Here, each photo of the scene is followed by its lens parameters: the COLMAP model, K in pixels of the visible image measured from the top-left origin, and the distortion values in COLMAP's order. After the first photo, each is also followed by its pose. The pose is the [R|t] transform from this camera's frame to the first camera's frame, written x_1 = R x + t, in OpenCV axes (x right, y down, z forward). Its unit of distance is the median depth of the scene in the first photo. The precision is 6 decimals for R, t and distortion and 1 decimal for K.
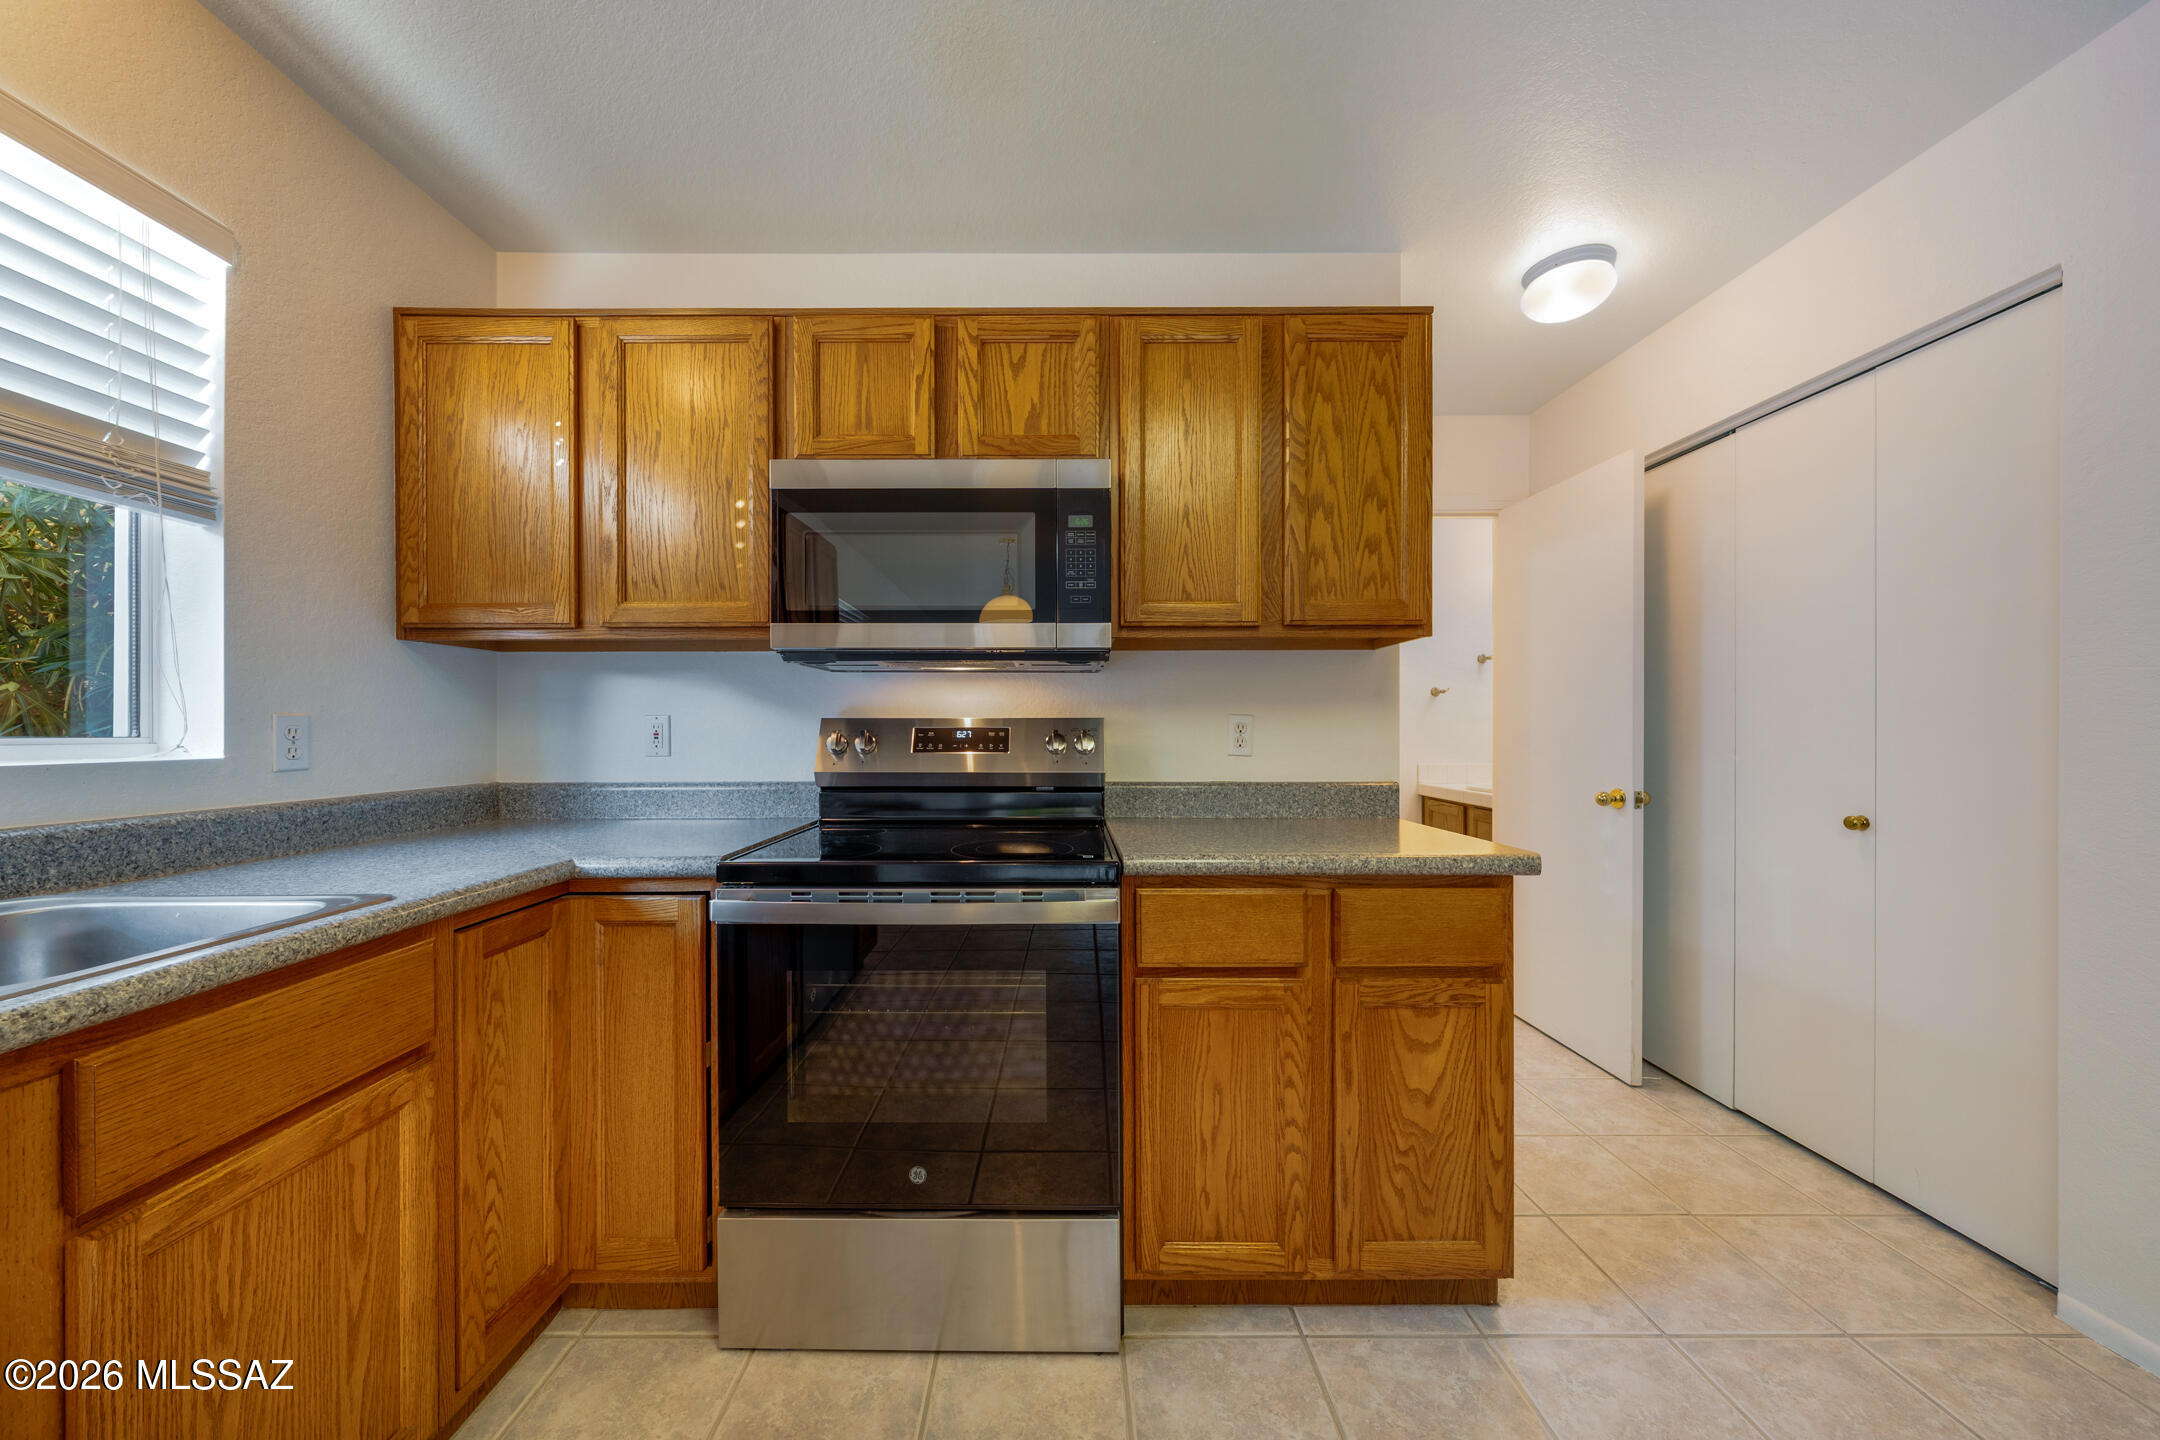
lens RADIAL K [[783.6, 0, 1049.9], [0, 783.6, 712.7], [0, 0, 1]] dist [0.000876, -0.000058]
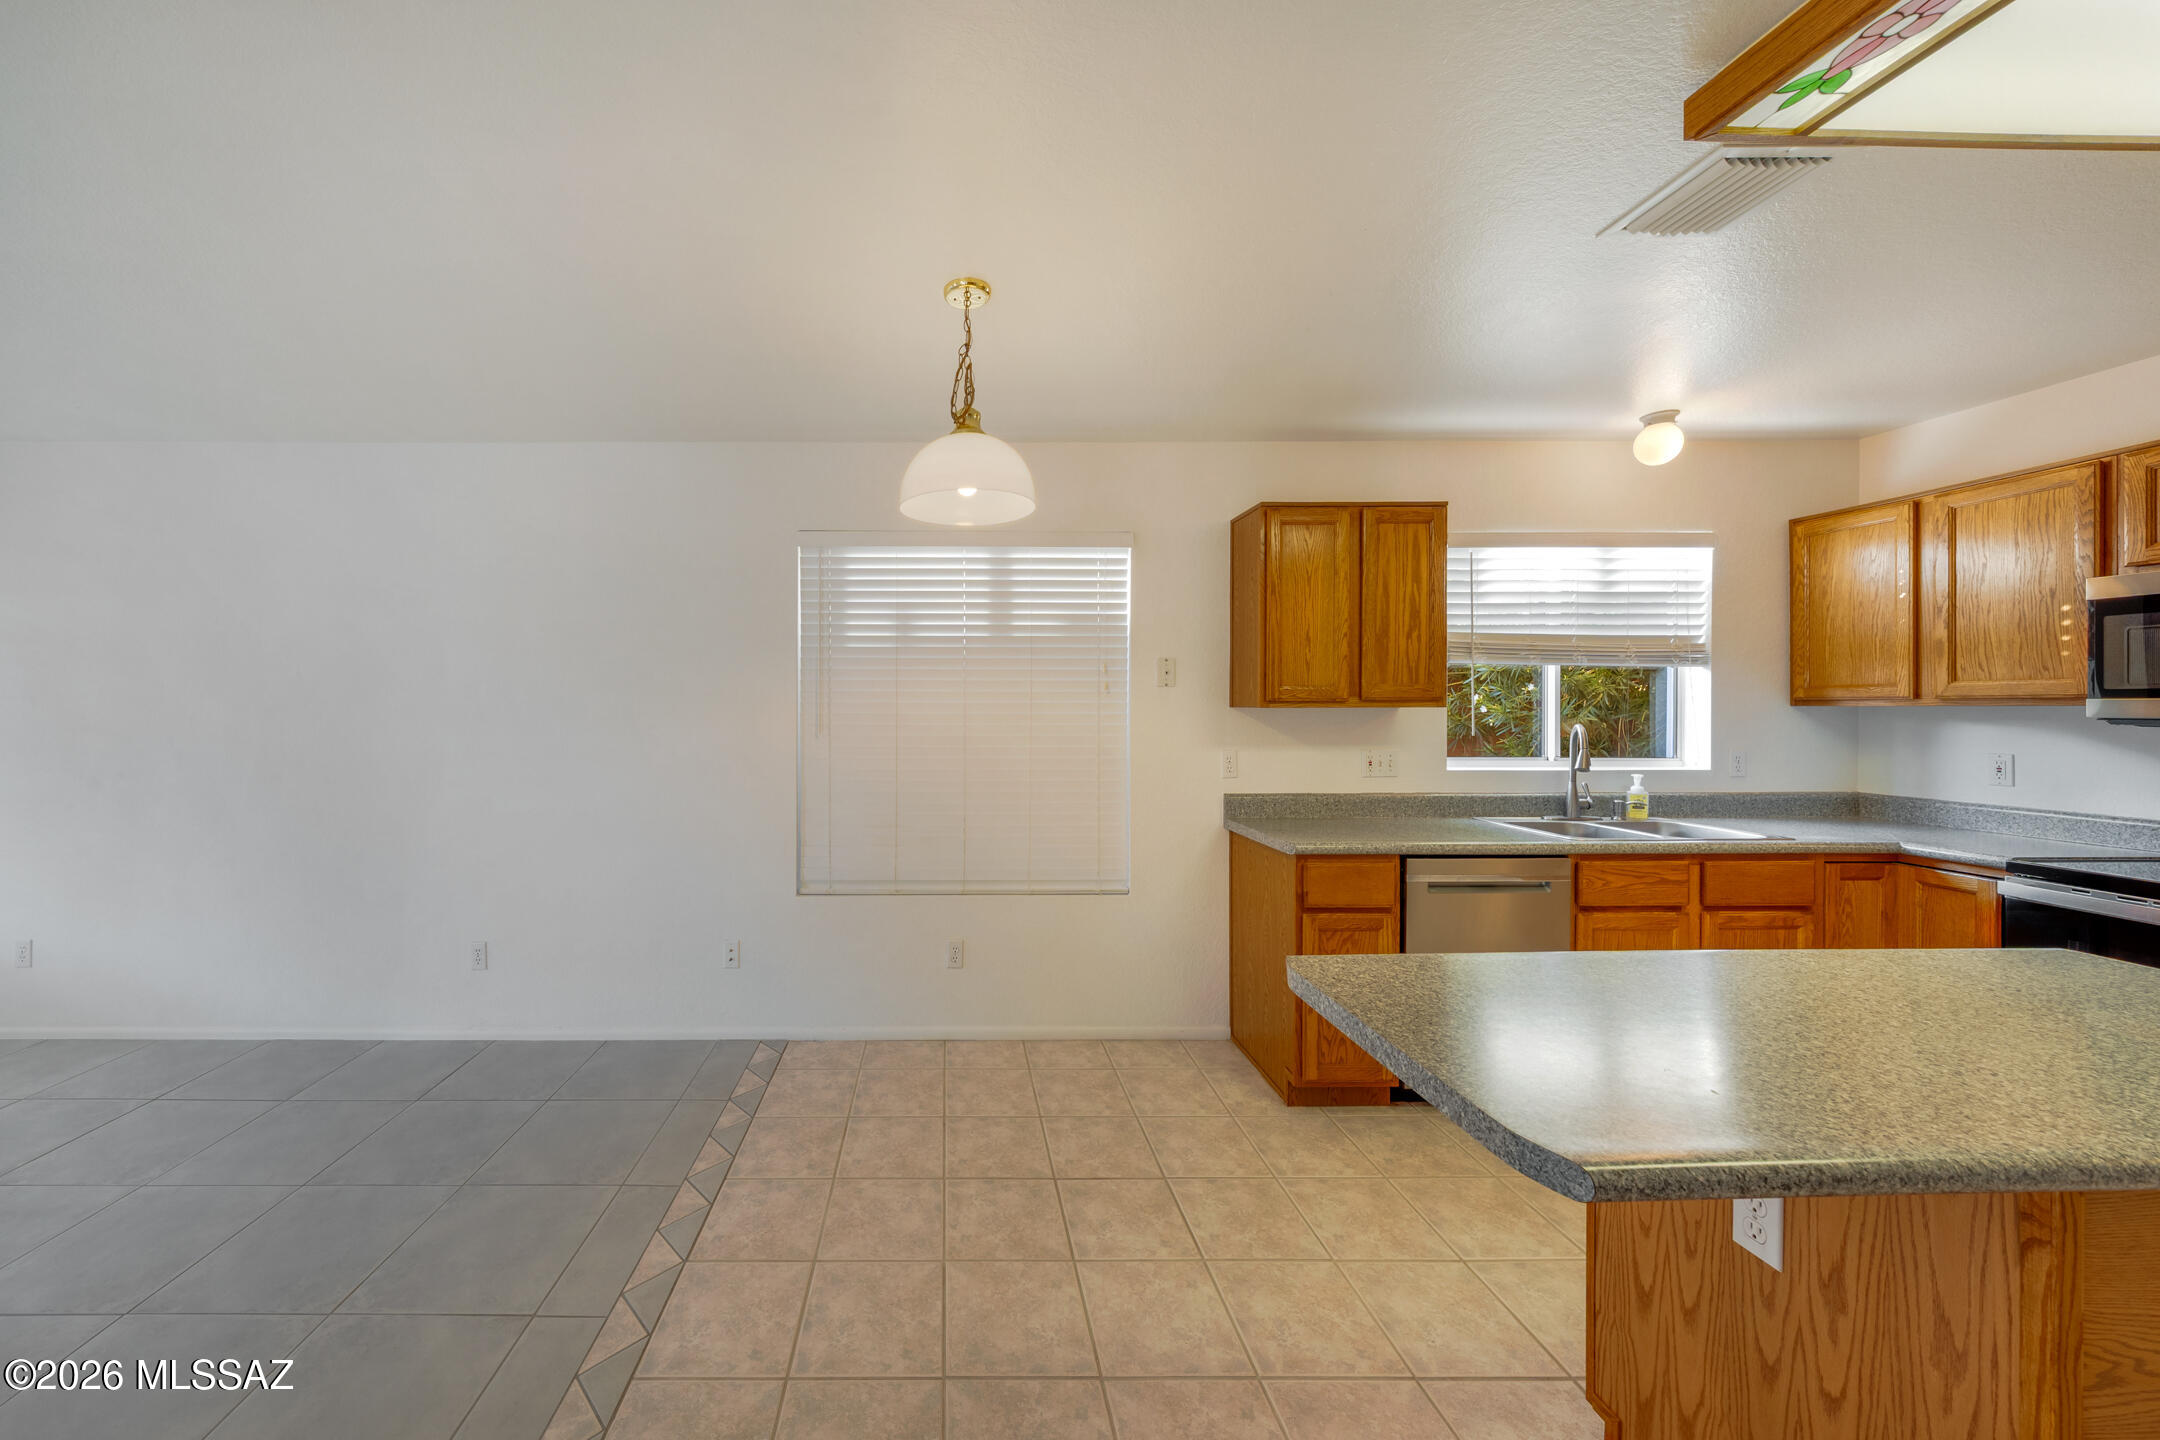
lens RADIAL K [[783.6, 0, 1049.9], [0, 783.6, 712.7], [0, 0, 1]] dist [0.000876, -0.000058]
pose [[0.134330, 0.010293, -0.990883, 0.713776], [0.007215, 0.999909, 0.011365, -0.113263], [0.990910, -0.008675, 0.134244, -0.916016]]
